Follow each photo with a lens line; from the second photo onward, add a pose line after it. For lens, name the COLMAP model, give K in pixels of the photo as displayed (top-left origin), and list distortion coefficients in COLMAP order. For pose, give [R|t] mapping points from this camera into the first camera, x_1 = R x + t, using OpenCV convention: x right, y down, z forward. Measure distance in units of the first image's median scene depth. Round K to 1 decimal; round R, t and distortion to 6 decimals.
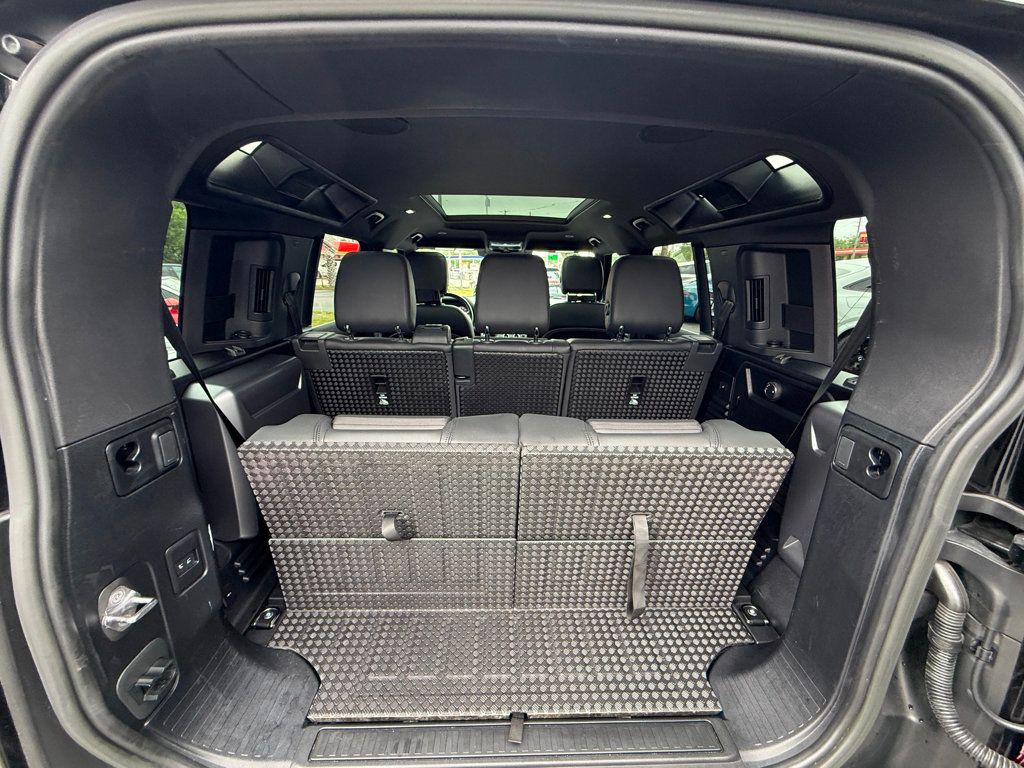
lens RADIAL K [[407.8, 0, 510.5], [0, 407.8, 385.6], [0, 0, 1]] dist [0.000445, 0.000915]
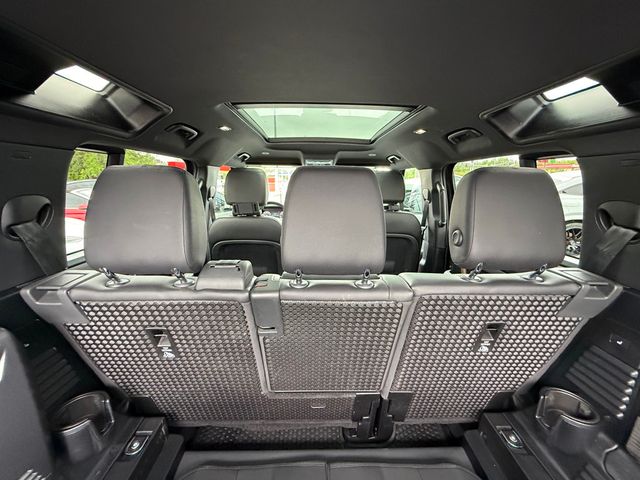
lens RADIAL K [[257.8, 0, 319.7], [0, 257.8, 238.8], [0, 0, 1]] dist [0.000306, 0.000144]
pose [[0.999951, -0.008550, -0.005017, -0.023876], [0.008270, 0.998532, -0.053524, -0.247179], [0.005467, 0.053480, 0.998554, 0.789851]]
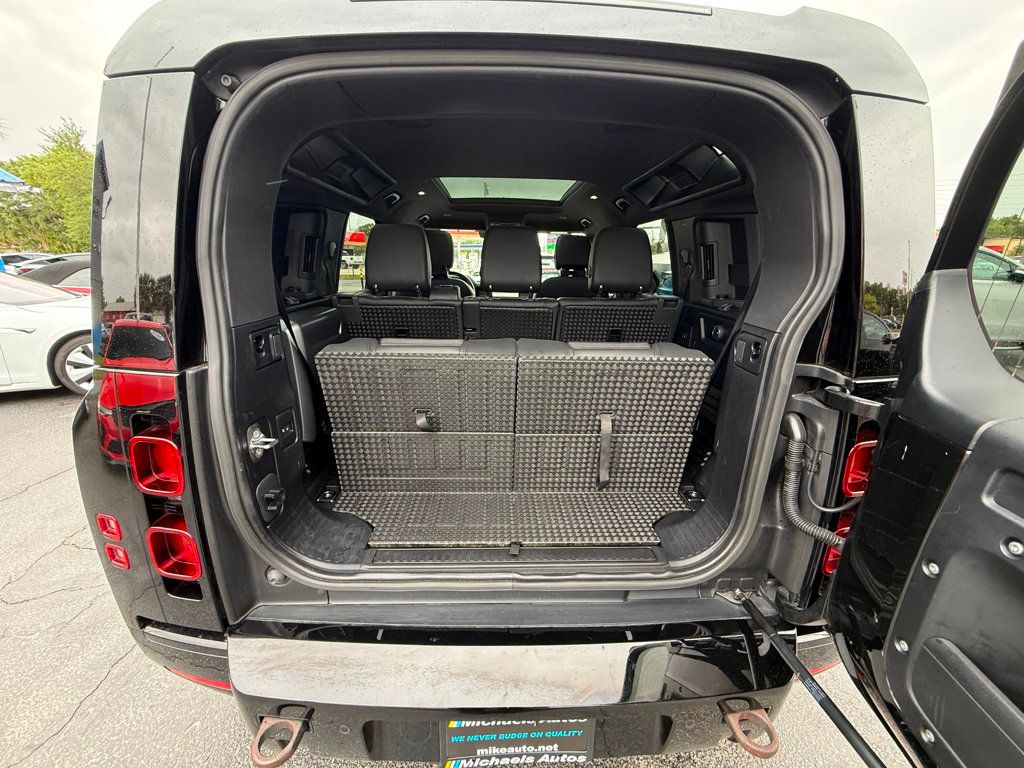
lens RADIAL K [[406.1, 0, 510.3], [0, 406.1, 385.9], [0, 0, 1]] dist [0.002296, 0.000580]
pose [[0.999996, -0.001930, 0.002156, -0.002031], [0.001876, 0.999684, 0.025054, 0.180538], [-0.002203, -0.025049, 0.999684, -0.323023]]
